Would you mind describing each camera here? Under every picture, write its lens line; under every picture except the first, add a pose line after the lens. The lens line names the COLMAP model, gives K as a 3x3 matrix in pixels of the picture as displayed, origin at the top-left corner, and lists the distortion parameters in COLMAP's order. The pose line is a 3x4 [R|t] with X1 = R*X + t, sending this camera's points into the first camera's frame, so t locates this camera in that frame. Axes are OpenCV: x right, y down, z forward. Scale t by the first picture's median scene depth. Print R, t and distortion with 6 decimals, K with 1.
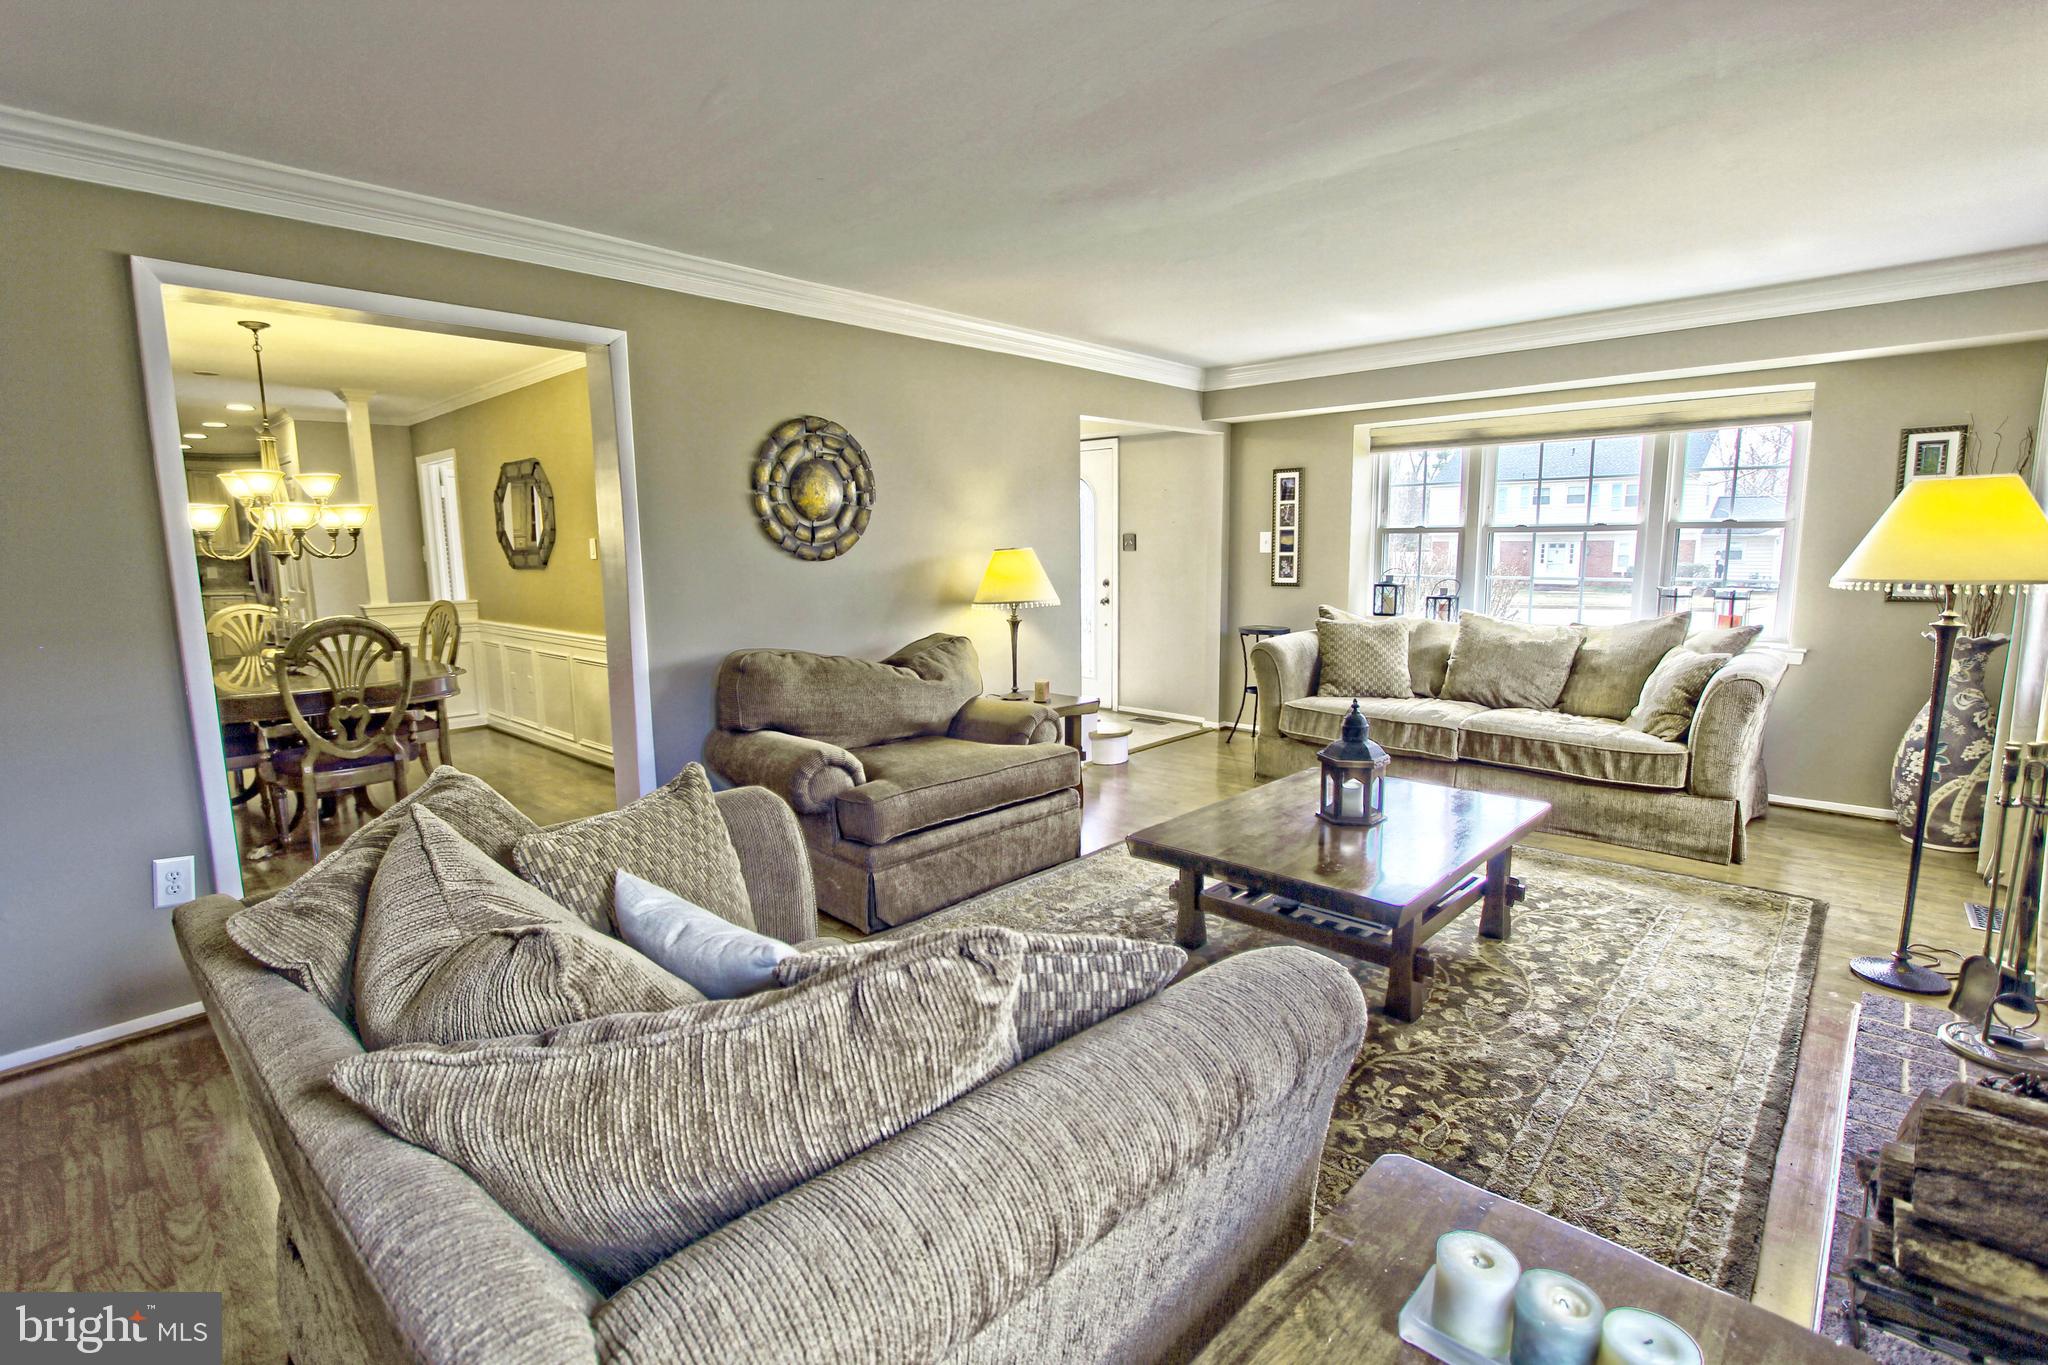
lens RADIAL K [[945.0, 0, 1033.3], [0, 945.0, 677.5], [0, 0, 1]] dist [-0.014094, 0.000543]
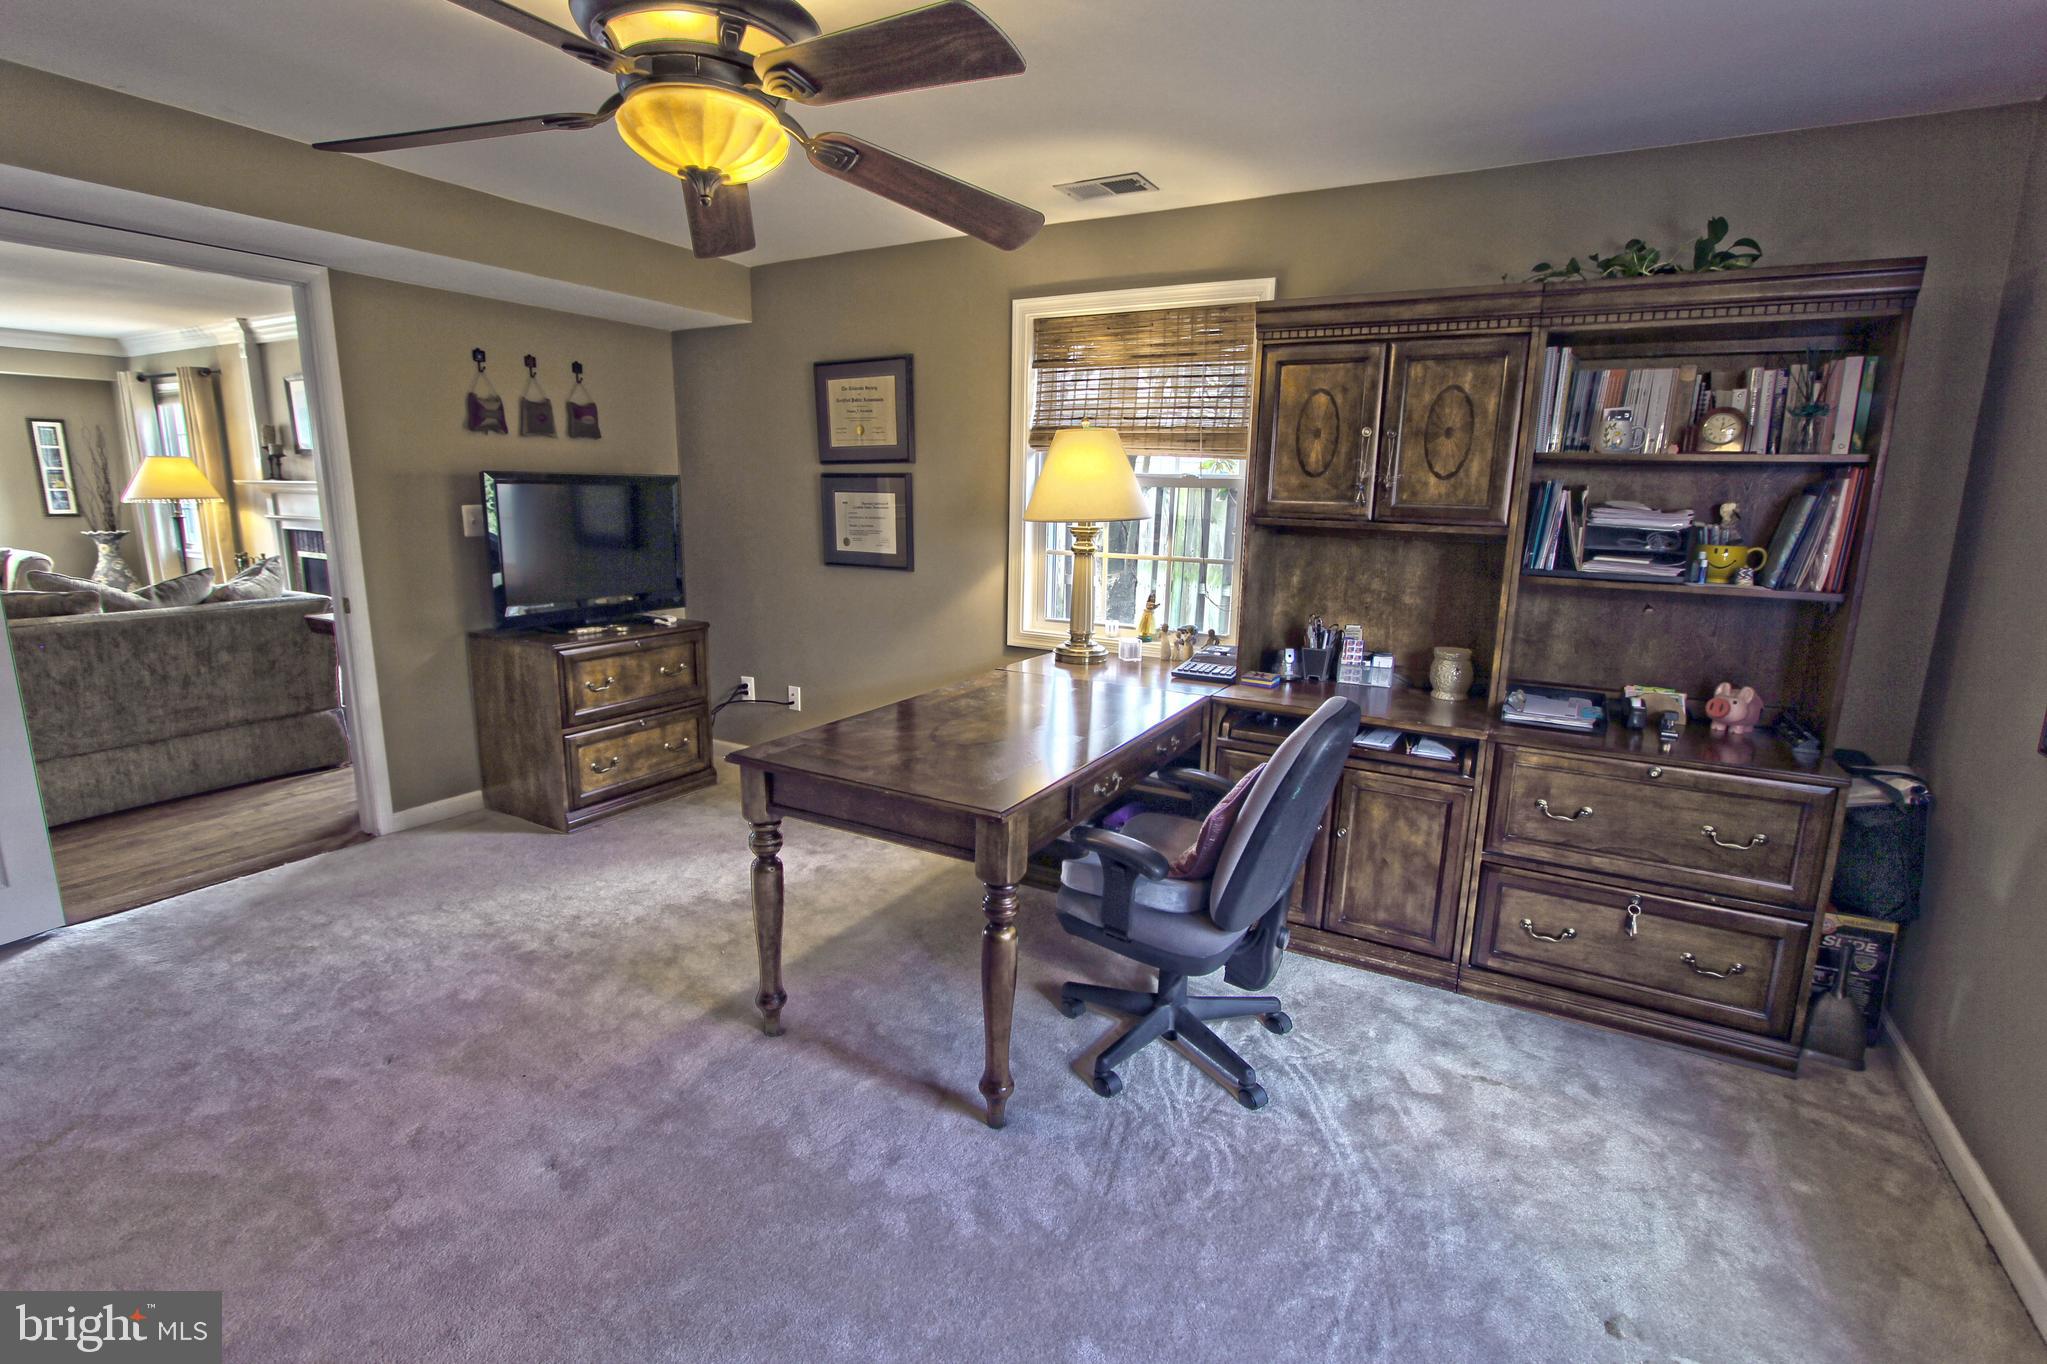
lens RADIAL K [[944.5, 0, 1032.8], [0, 944.5, 677.0], [0, 0, 1]] dist [-0.014094, 0.000543]
pose [[-0.234120, -0.180609, 0.955284, -1.258705], [0.124863, 0.968869, 0.213779, 0.068914], [-0.964156, 0.169330, -0.204281, -0.382937]]
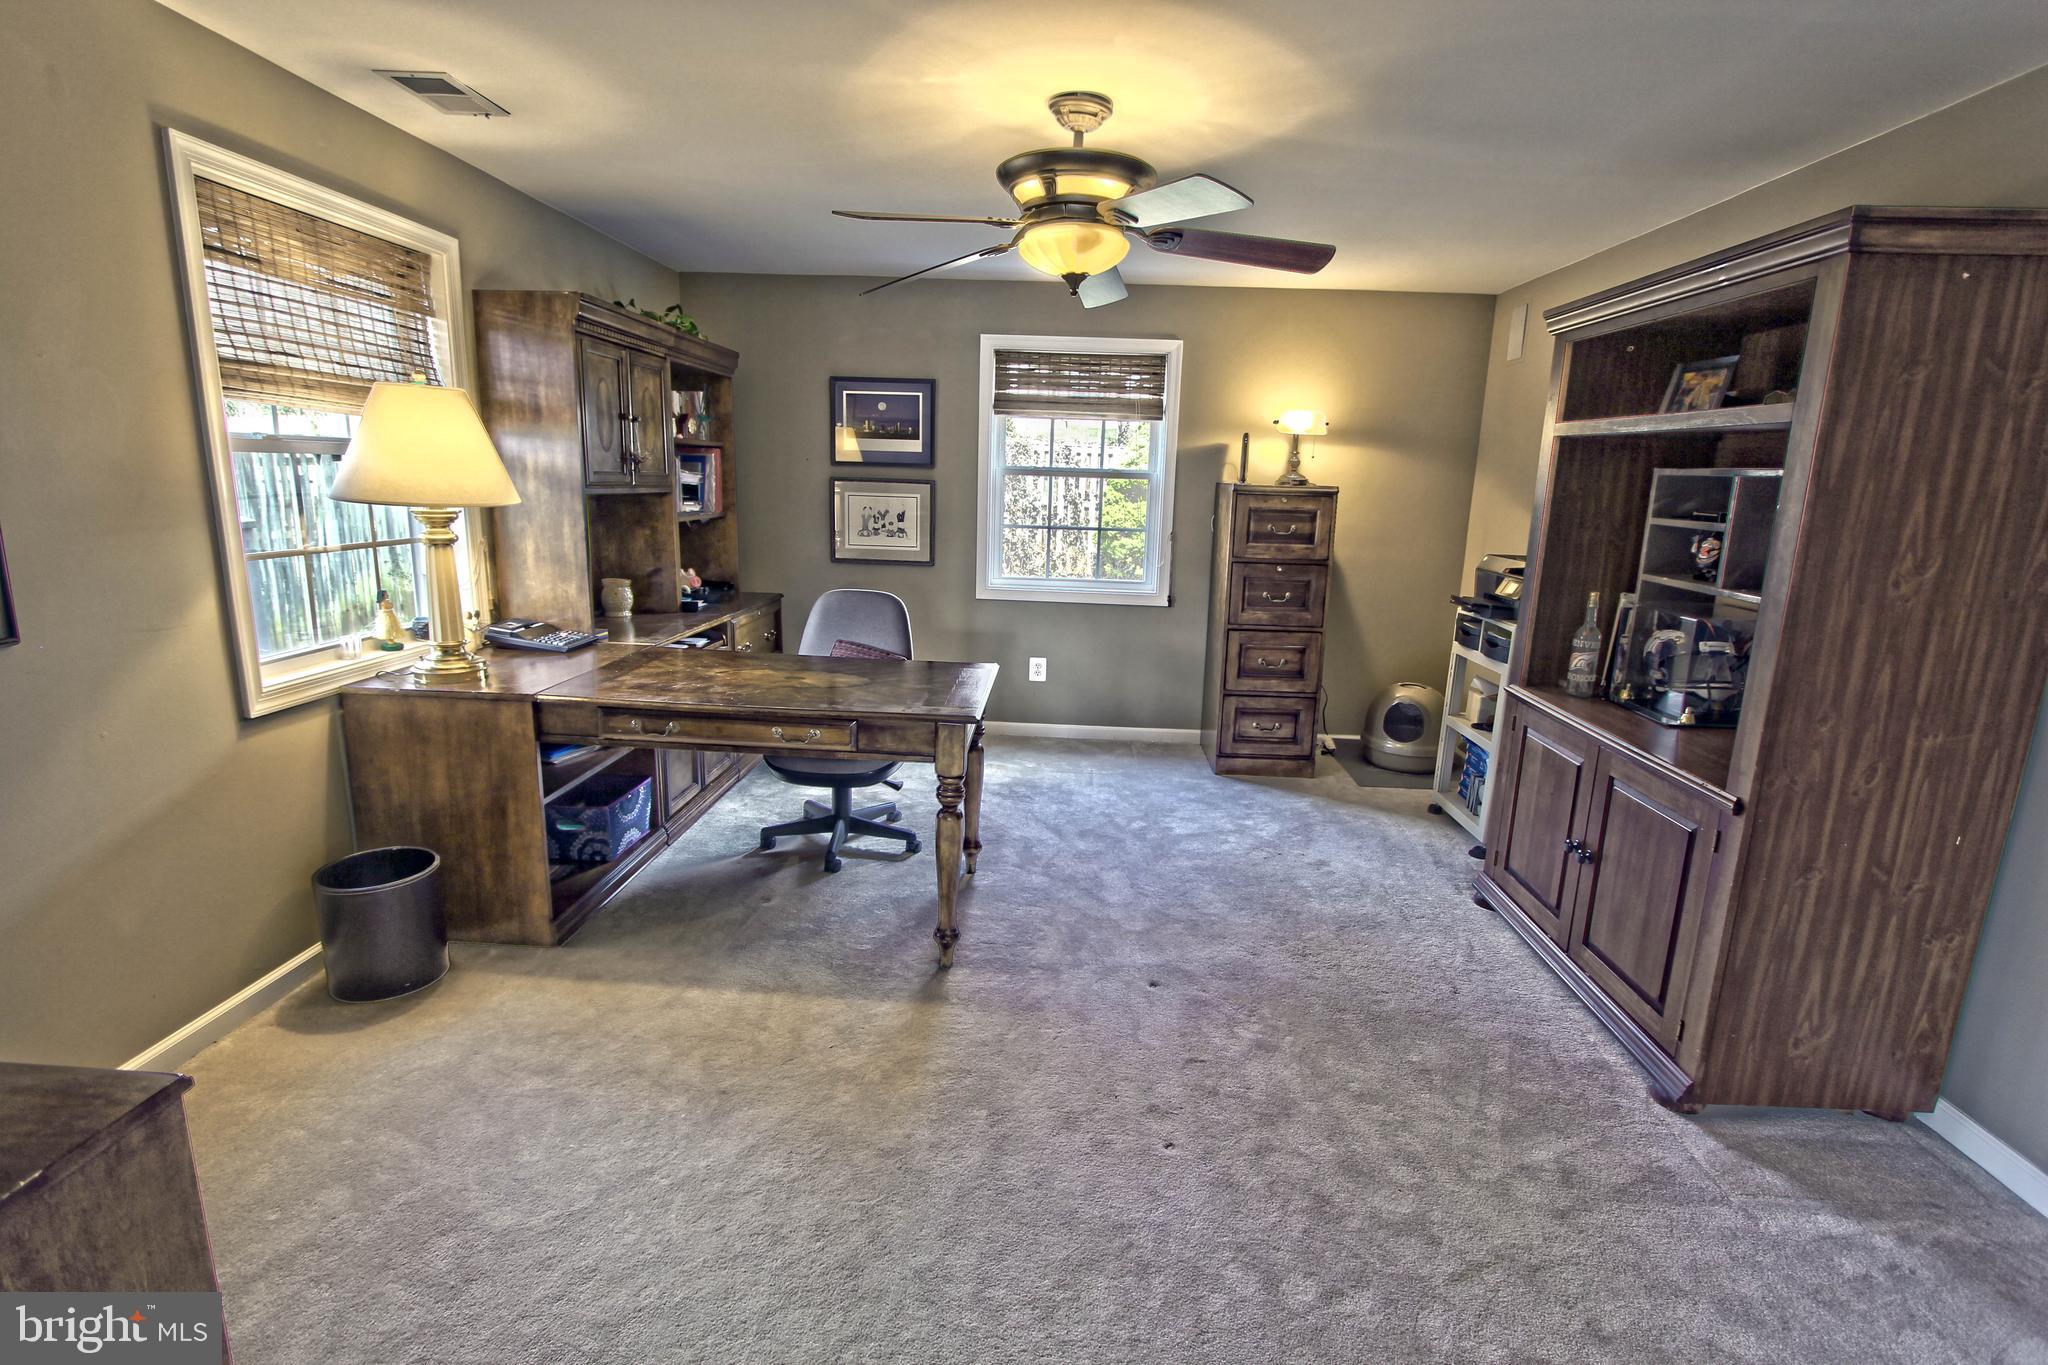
lens RADIAL K [[964.6, 0, 1024.0], [0, 964.6, 682.5], [0, 0, 1]] dist [-0.015090, 0.000078]
pose [[-0.765331, 0.127198, -0.630943, -0.363193], [-0.112845, 0.938576, 0.326098, -0.022887], [0.633668, 0.320772, -0.703968, 0.127275]]
